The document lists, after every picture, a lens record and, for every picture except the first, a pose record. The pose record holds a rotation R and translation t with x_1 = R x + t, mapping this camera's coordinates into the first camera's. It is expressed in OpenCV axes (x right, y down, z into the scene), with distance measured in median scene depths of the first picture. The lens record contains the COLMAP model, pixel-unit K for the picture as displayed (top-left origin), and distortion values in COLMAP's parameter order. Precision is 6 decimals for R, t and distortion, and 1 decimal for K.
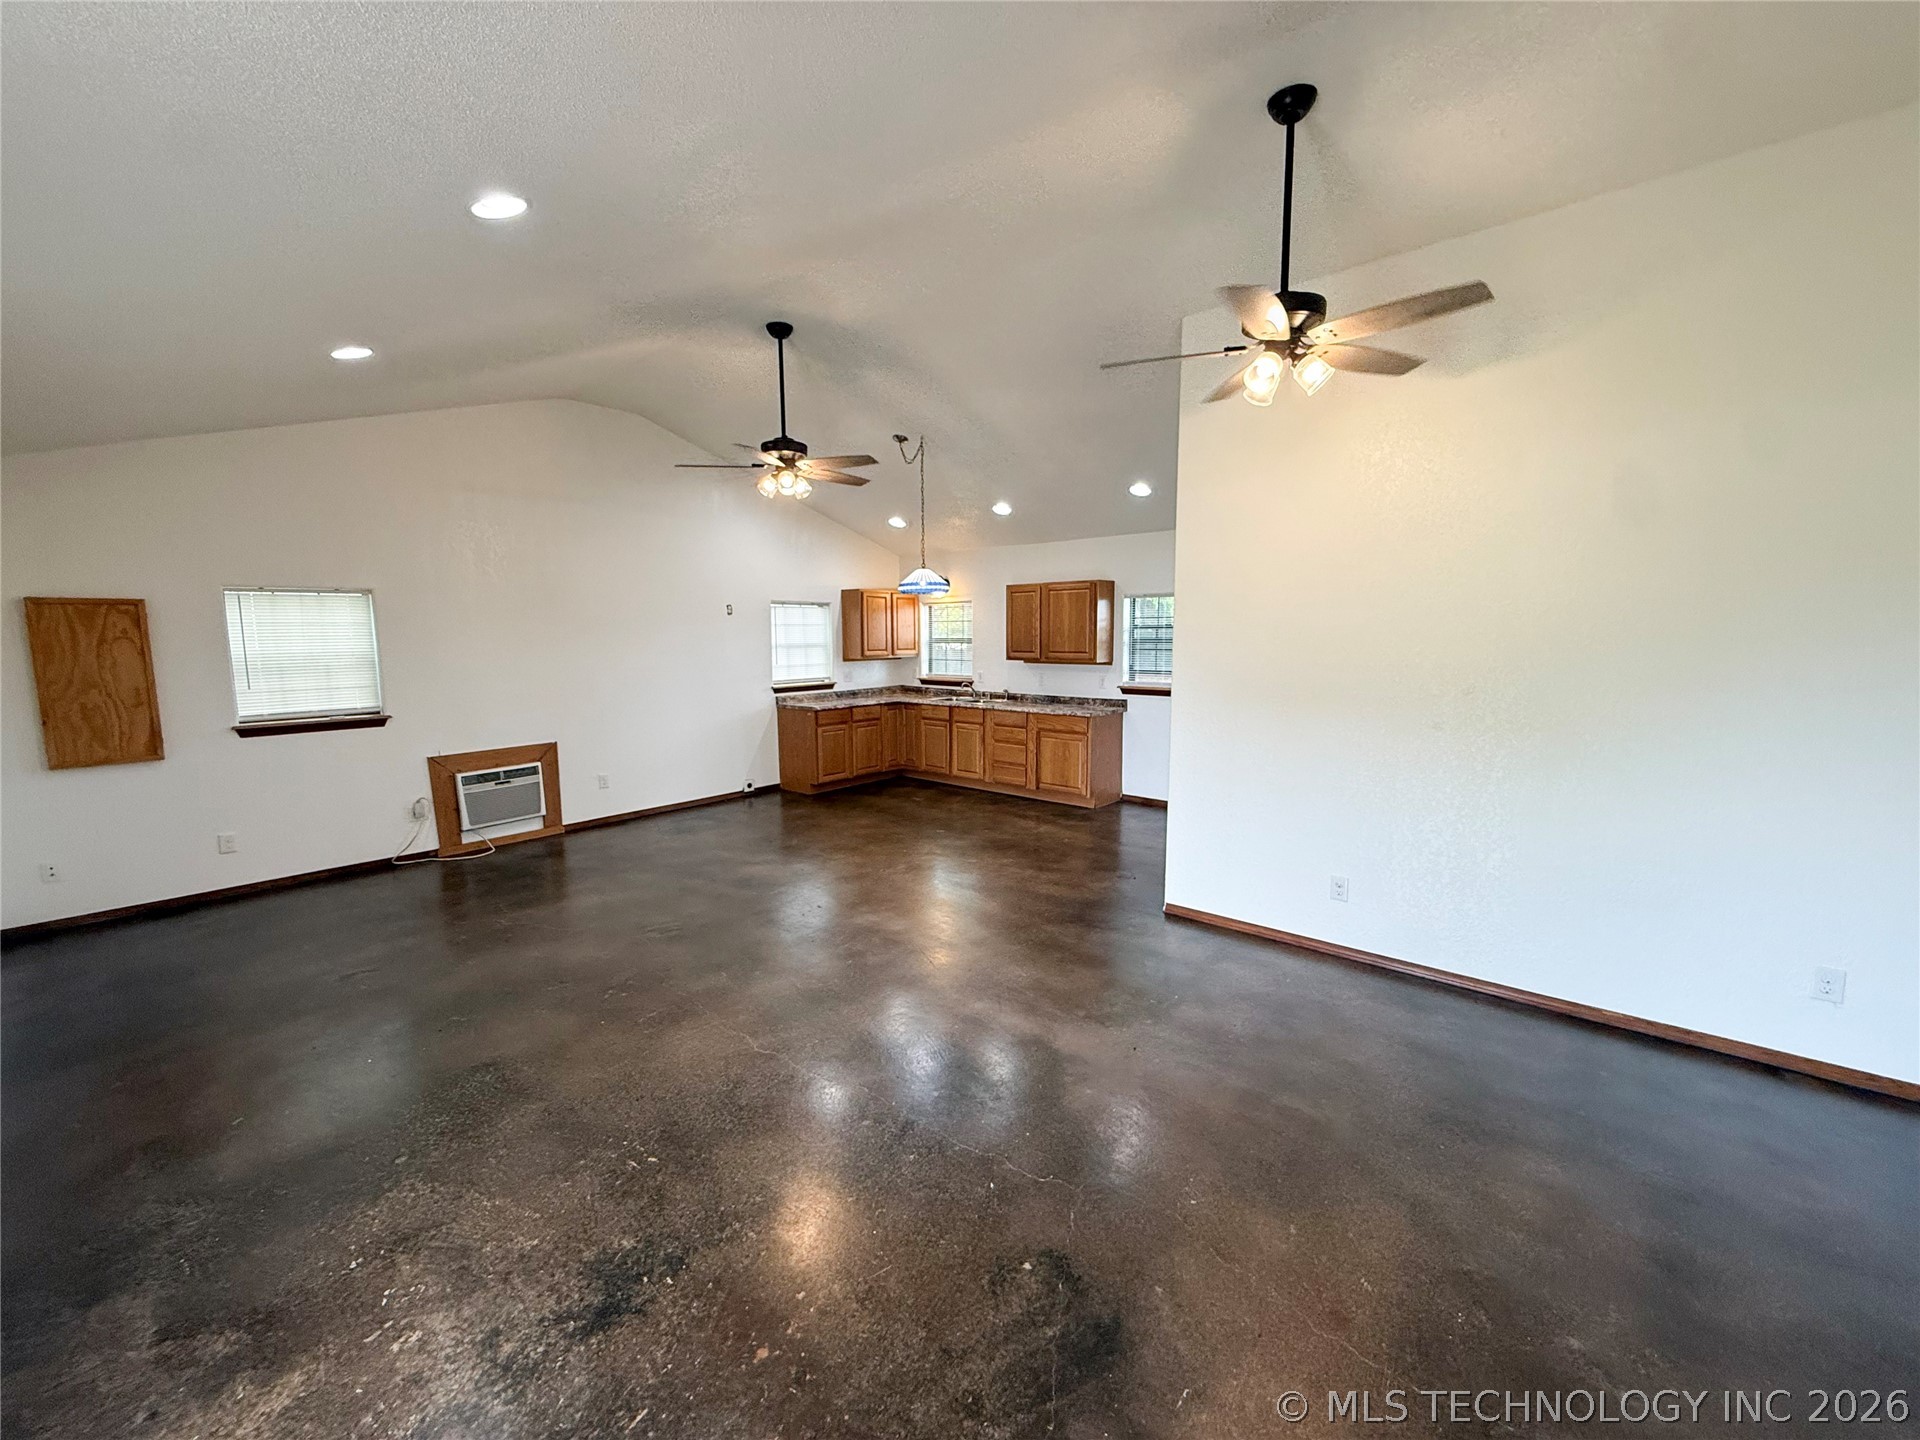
lens RADIAL K [[765.4, 0, 952.8], [0, 765.4, 721.8], [0, 0, 1]] dist [-0.001690, 0.000141]
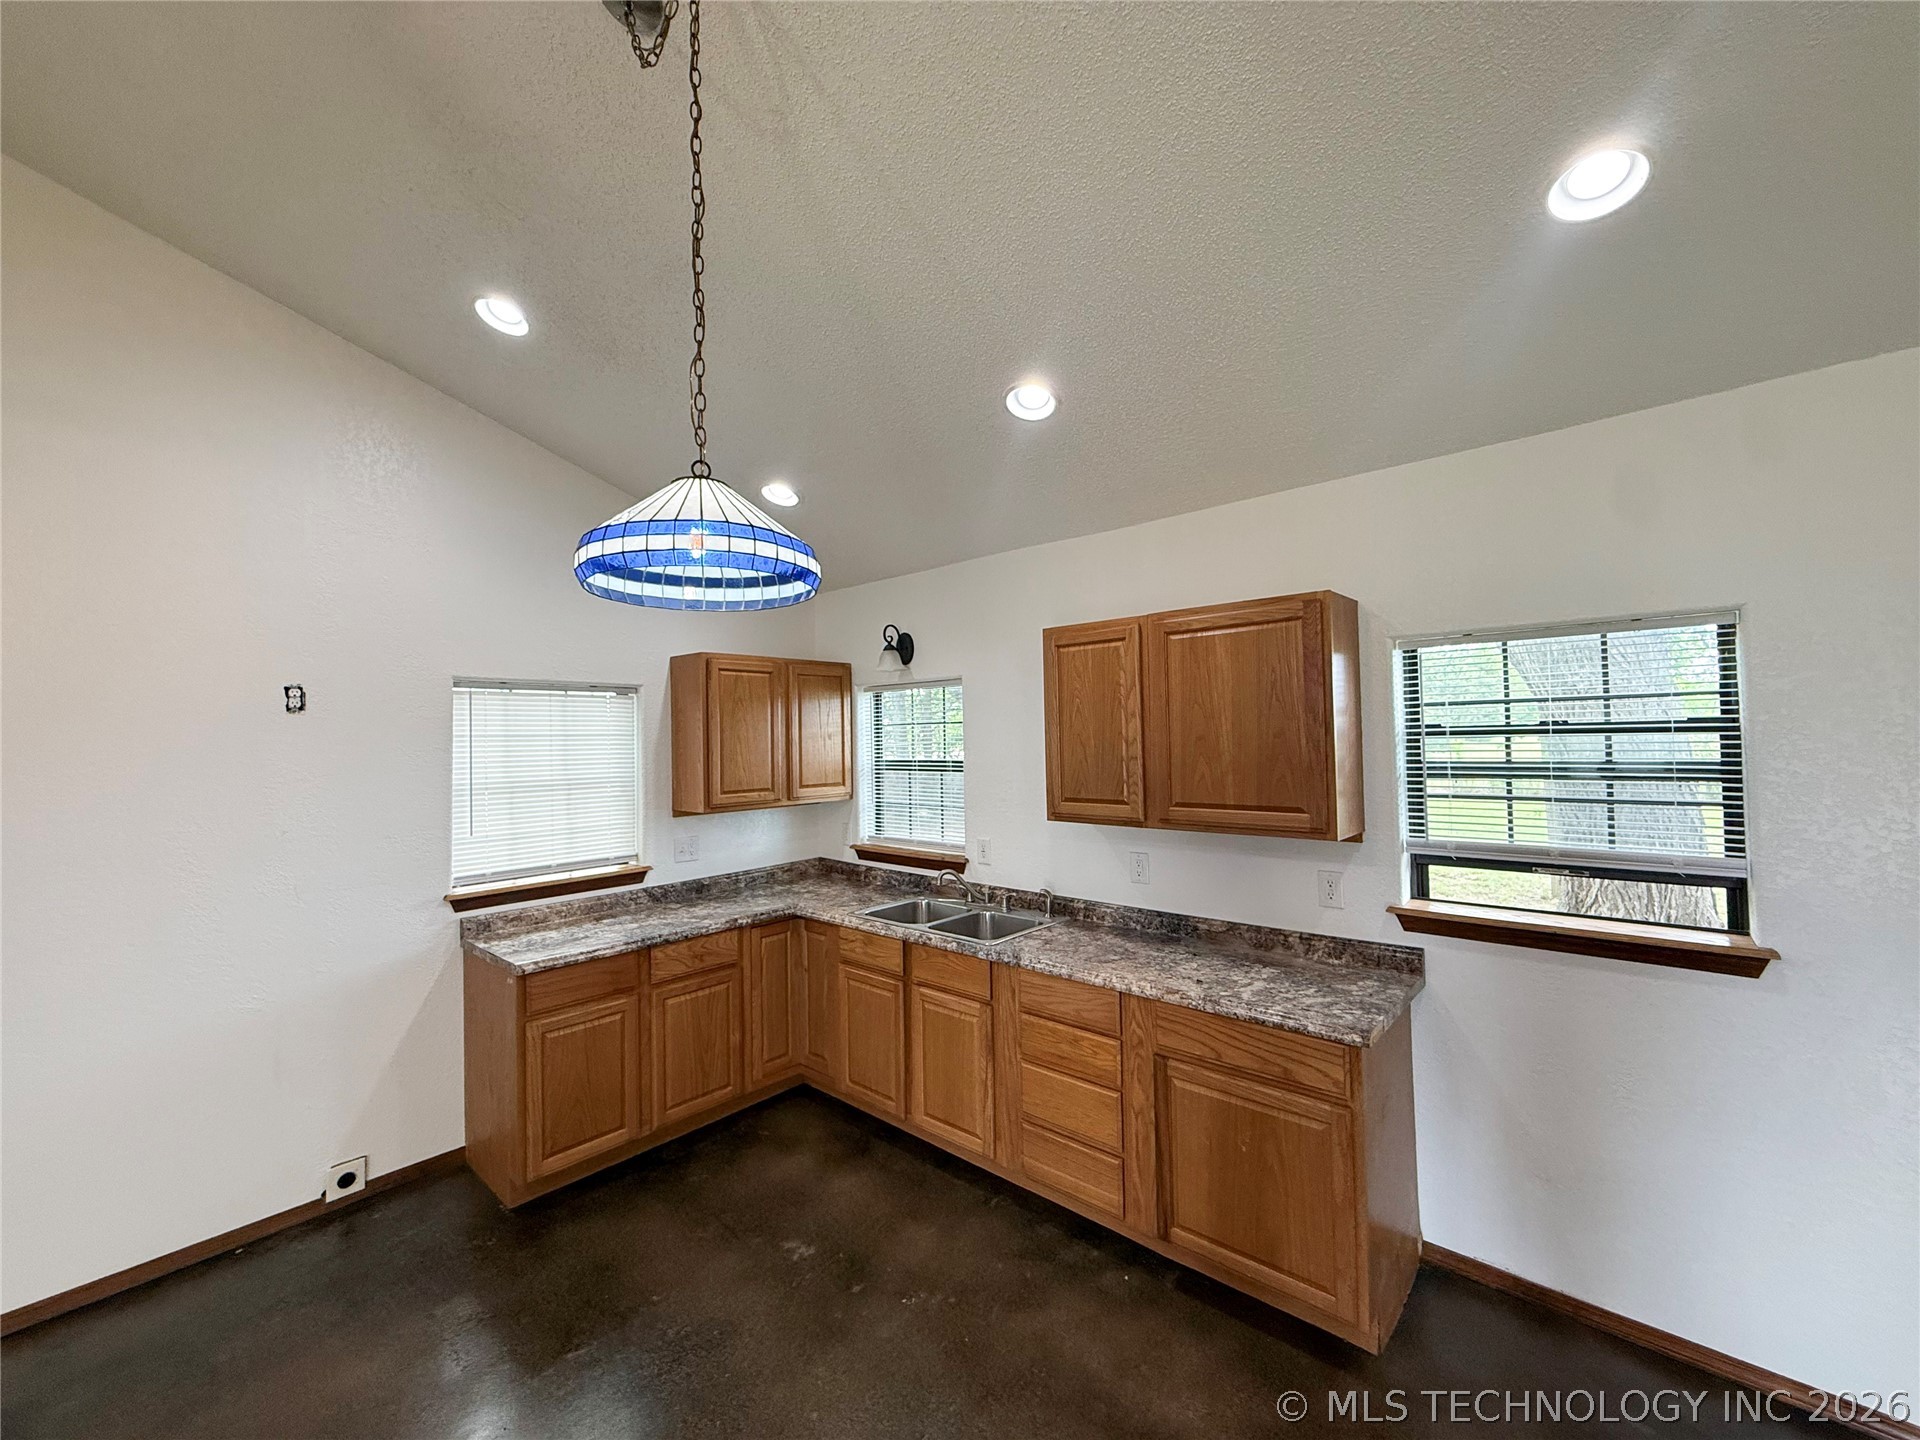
lens RADIAL K [[765.4, 0, 952.8], [0, 765.4, 721.8], [0, 0, 1]] dist [-0.001690, 0.000141]
pose [[0.999774, -0.013388, -0.016501, 0.028632], [0.010979, 0.990328, -0.138311, -0.076020], [0.018193, 0.138099, 0.990251, 0.602348]]
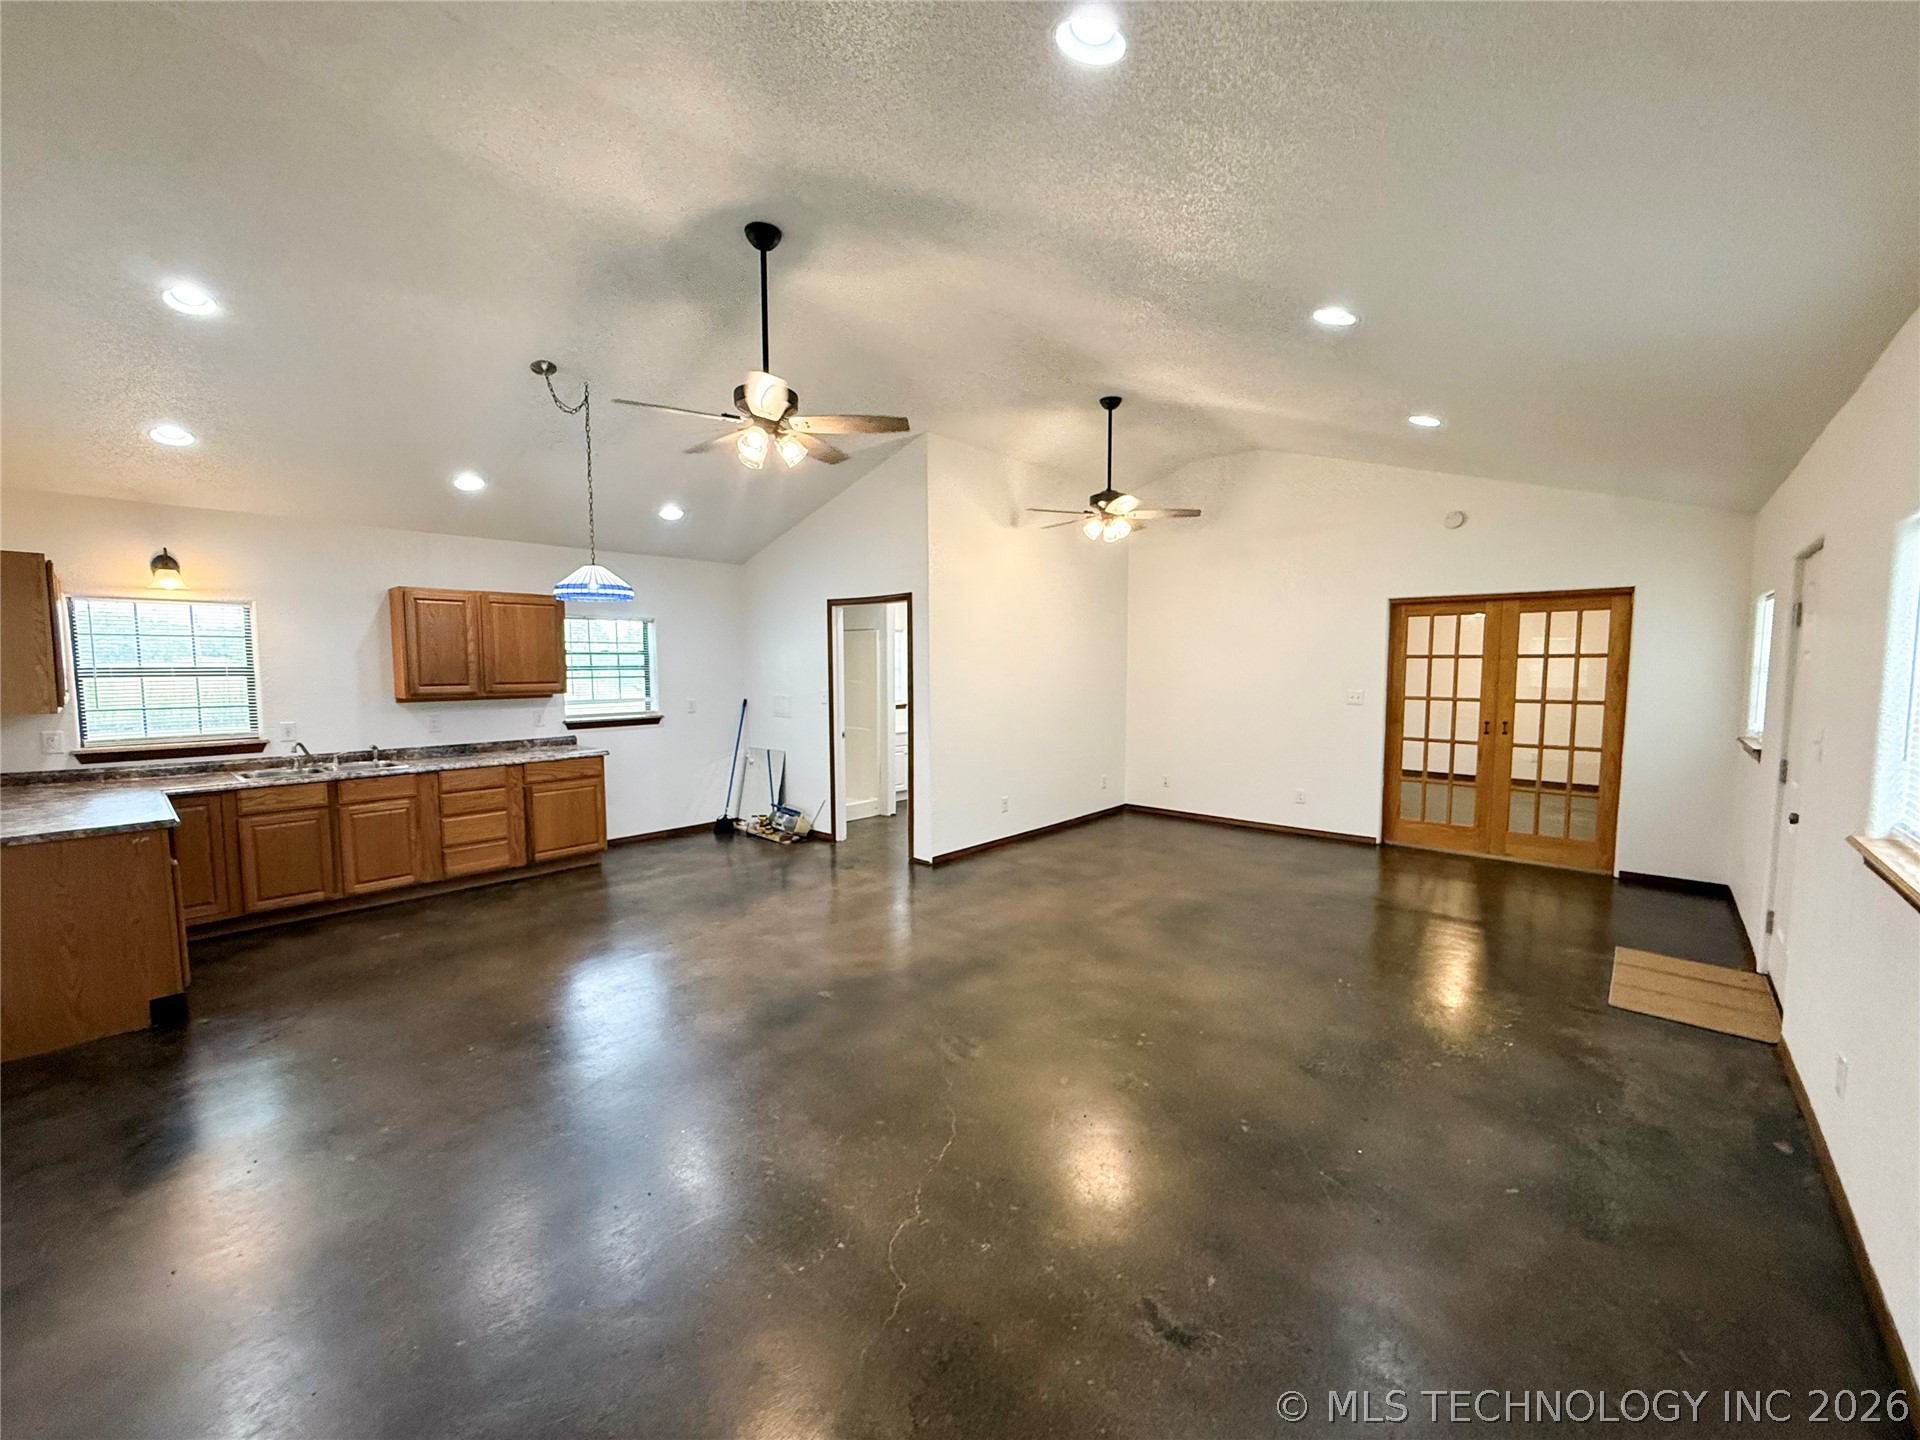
lens RADIAL K [[765.4, 0, 952.8], [0, 765.4, 721.8], [0, 0, 1]] dist [-0.001690, 0.000141]
pose [[0.009460, -0.071698, 0.997382, -0.582437], [0.118659, 0.990459, 0.070075, -0.049956], [-0.992890, 0.117686, 0.017878, 0.510664]]
